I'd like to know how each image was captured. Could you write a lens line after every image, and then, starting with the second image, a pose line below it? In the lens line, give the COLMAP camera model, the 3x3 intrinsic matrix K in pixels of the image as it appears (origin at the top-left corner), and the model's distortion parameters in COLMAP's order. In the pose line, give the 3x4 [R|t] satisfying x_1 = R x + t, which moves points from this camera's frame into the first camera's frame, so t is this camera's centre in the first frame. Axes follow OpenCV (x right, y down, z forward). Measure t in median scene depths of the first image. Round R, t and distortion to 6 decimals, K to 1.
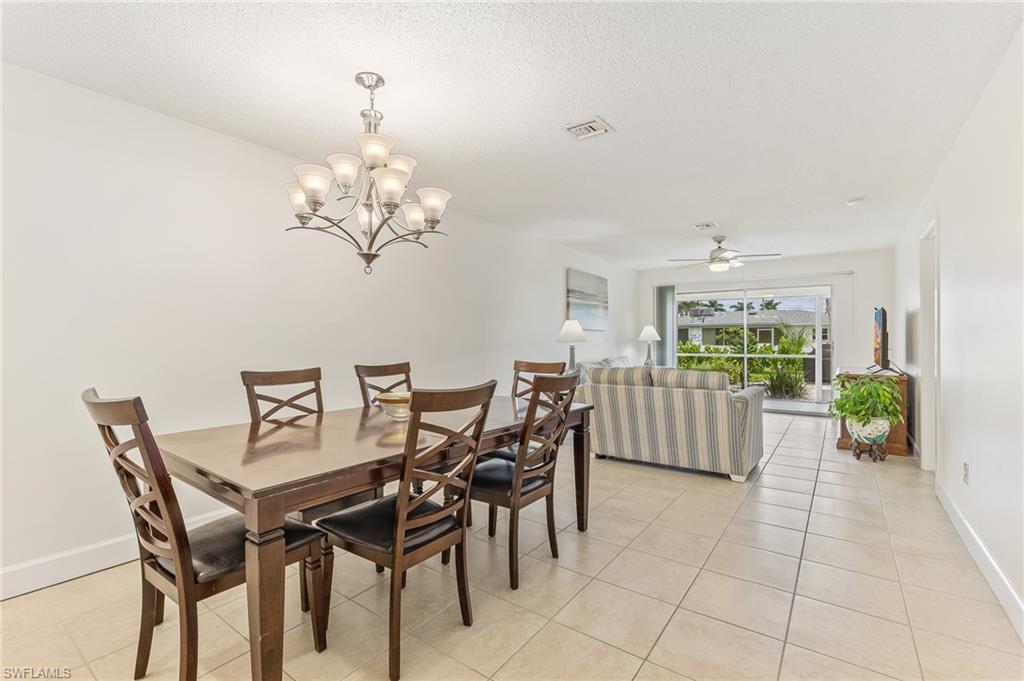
lens RADIAL K [[451.2, 0, 512.0], [0, 451.2, 340.5], [0, 0, 1]] dist [-0.003375, -0.000357]
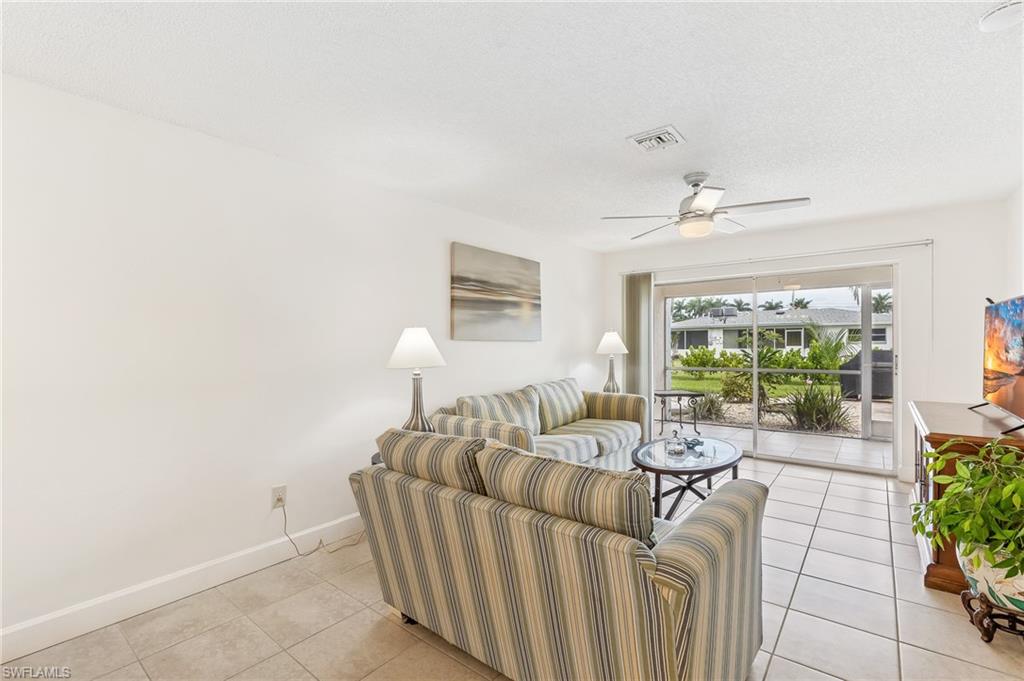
lens RADIAL K [[459.5, 0, 511.0], [0, 459.5, 352.3], [0, 0, 1]] dist [-0.000163, -0.000175]
pose [[0.999053, -0.009360, -0.042486, 0.178861], [0.010133, 0.999787, 0.017997, -0.015908], [0.042309, -0.018411, 0.998935, 0.294496]]
